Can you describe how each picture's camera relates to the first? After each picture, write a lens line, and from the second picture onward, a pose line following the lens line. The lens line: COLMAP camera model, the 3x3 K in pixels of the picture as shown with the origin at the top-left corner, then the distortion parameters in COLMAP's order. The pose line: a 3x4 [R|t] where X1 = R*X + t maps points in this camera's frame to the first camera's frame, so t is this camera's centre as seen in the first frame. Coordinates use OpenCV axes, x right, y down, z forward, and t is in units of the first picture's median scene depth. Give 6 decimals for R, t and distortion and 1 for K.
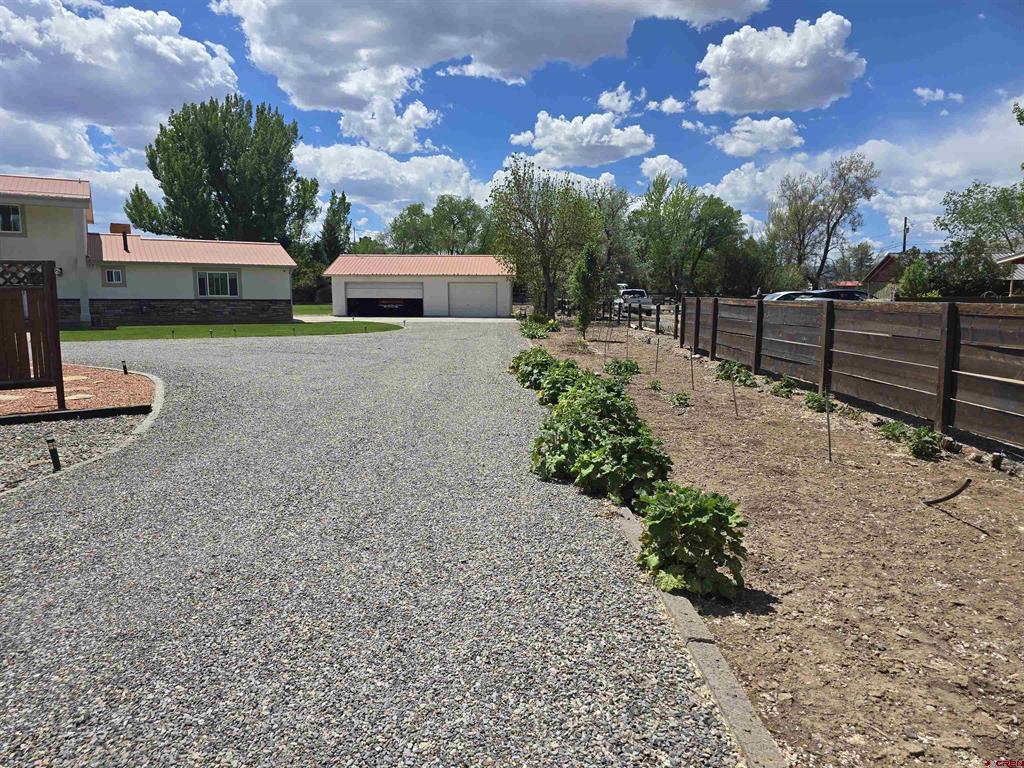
lens RADIAL K [[688.6, 0, 504.2], [0, 688.6, 384.3], [0, 0, 1]] dist [0.066627, -0.053475]
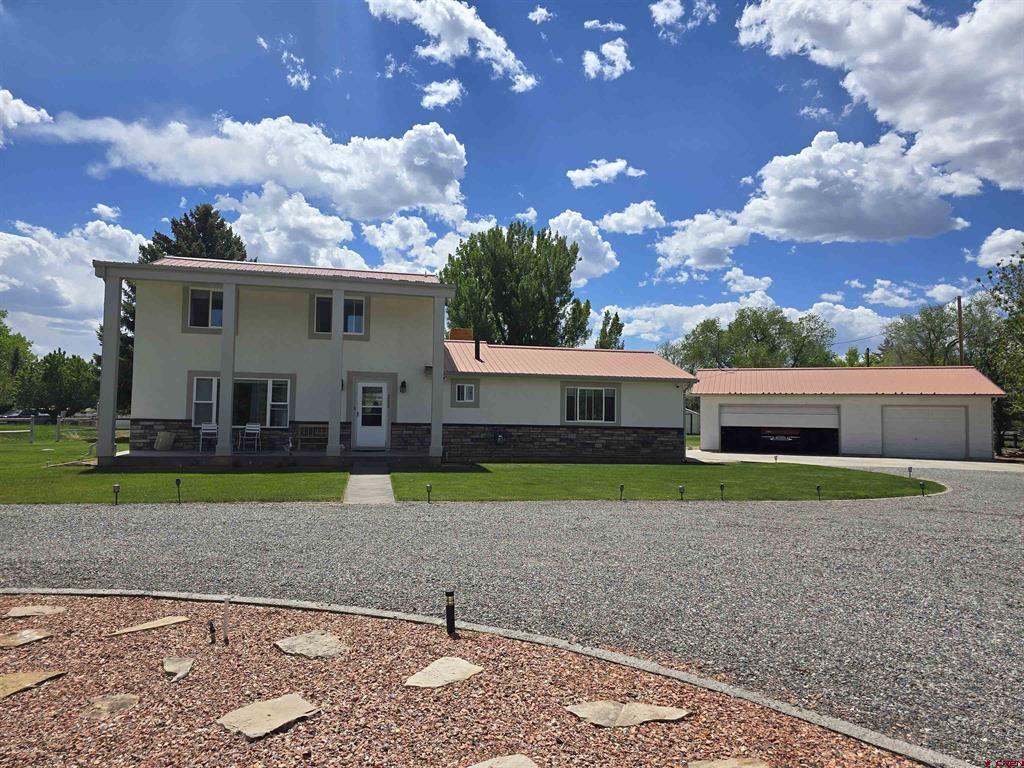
lens RADIAL K [[688.6, 0, 518.6], [0, 688.6, 385.0], [0, 0, 1]] dist [0.066627, -0.053475]
pose [[0.956137, -0.000674, -0.292918, -0.220359], [-0.052237, 0.983575, -0.172775, -0.031693], [0.288224, 0.180497, 0.940398, 0.257451]]
